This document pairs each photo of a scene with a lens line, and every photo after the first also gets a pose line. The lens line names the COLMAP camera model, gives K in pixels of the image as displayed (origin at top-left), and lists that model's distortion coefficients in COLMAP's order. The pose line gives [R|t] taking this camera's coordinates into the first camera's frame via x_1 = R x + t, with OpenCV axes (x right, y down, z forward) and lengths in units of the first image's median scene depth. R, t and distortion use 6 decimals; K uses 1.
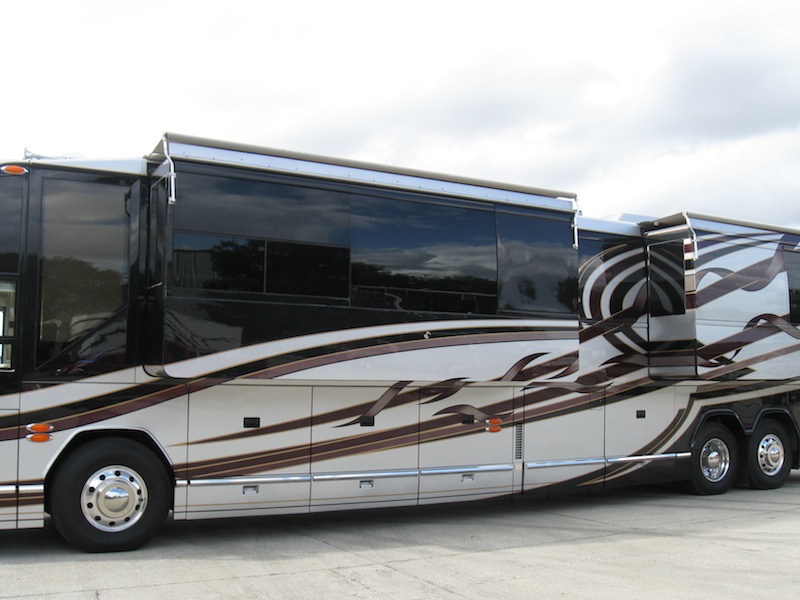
lens RADIAL K [[838.7, 0, 405.1], [0, 838.7, 306.3], [0, 0, 1]] dist [-0.125927, 0.000000]
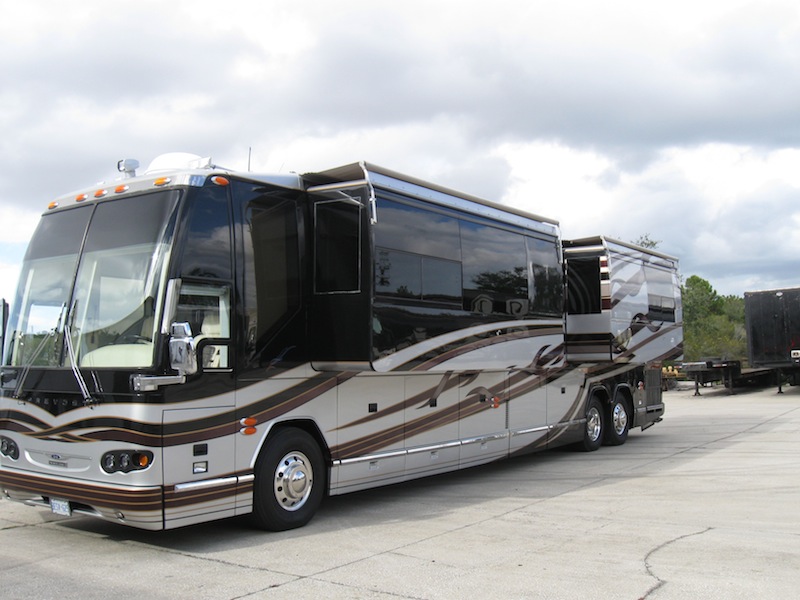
lens RADIAL K [[838.7, 0, 407.4], [0, 838.7, 301.8], [0, 0, 1]] dist [-0.125927, 0.000000]
pose [[0.901877, 0.017334, 0.431645, -0.545674], [-0.028786, 0.999385, 0.020012, -0.029061], [-0.431033, -0.030474, 0.901822, -0.065875]]
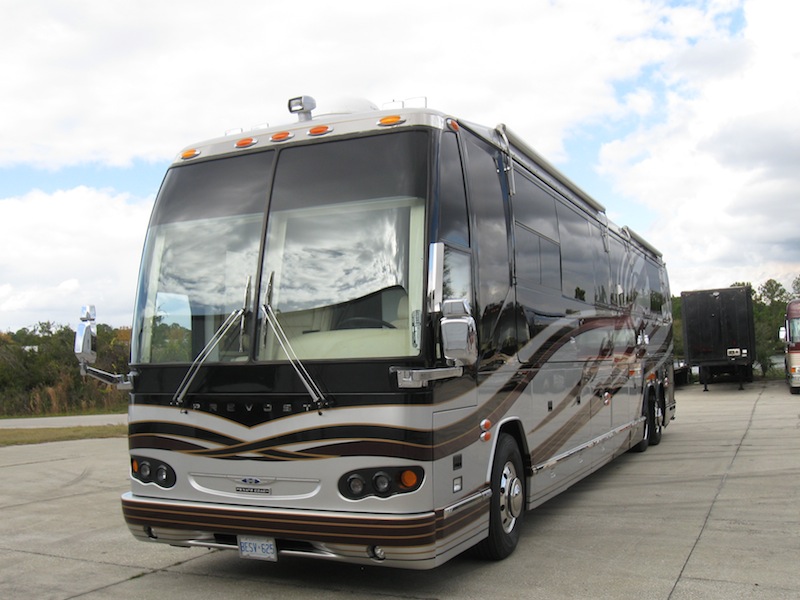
lens RADIAL K [[838.7, 0, 409.4], [0, 838.7, 311.1], [0, 0, 1]] dist [-0.125927, 0.000000]
pose [[0.807712, 0.013754, 0.589417, -0.772583], [-0.030032, 0.999390, 0.017833, 0.009275], [-0.588812, -0.032106, 0.807632, 0.238549]]
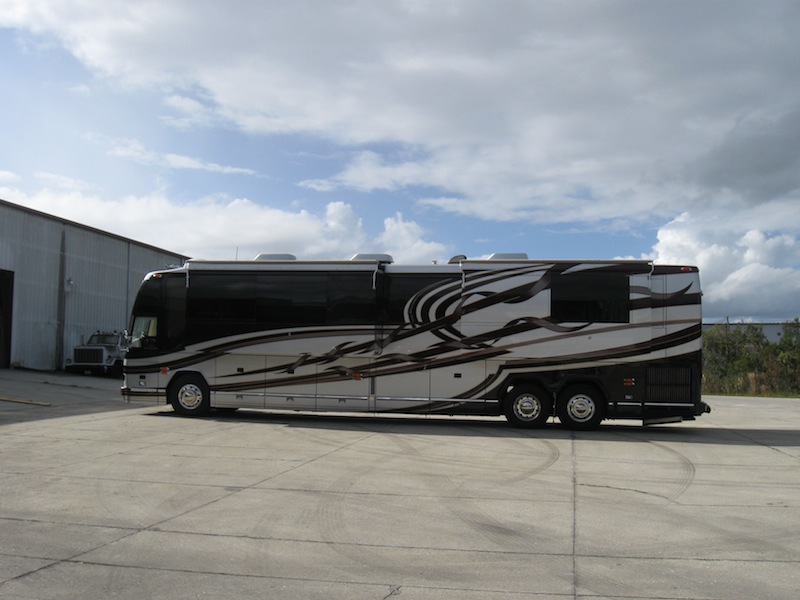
lens RADIAL K [[838.7, 0, 405.5], [0, 838.7, 305.5], [0, 0, 1]] dist [-0.125927, 0.000000]
pose [[0.768085, -0.024444, -0.639881, 1.479770], [0.044125, 0.998916, 0.014806, -0.054669], [0.638826, -0.039607, 0.768331, -0.477088]]
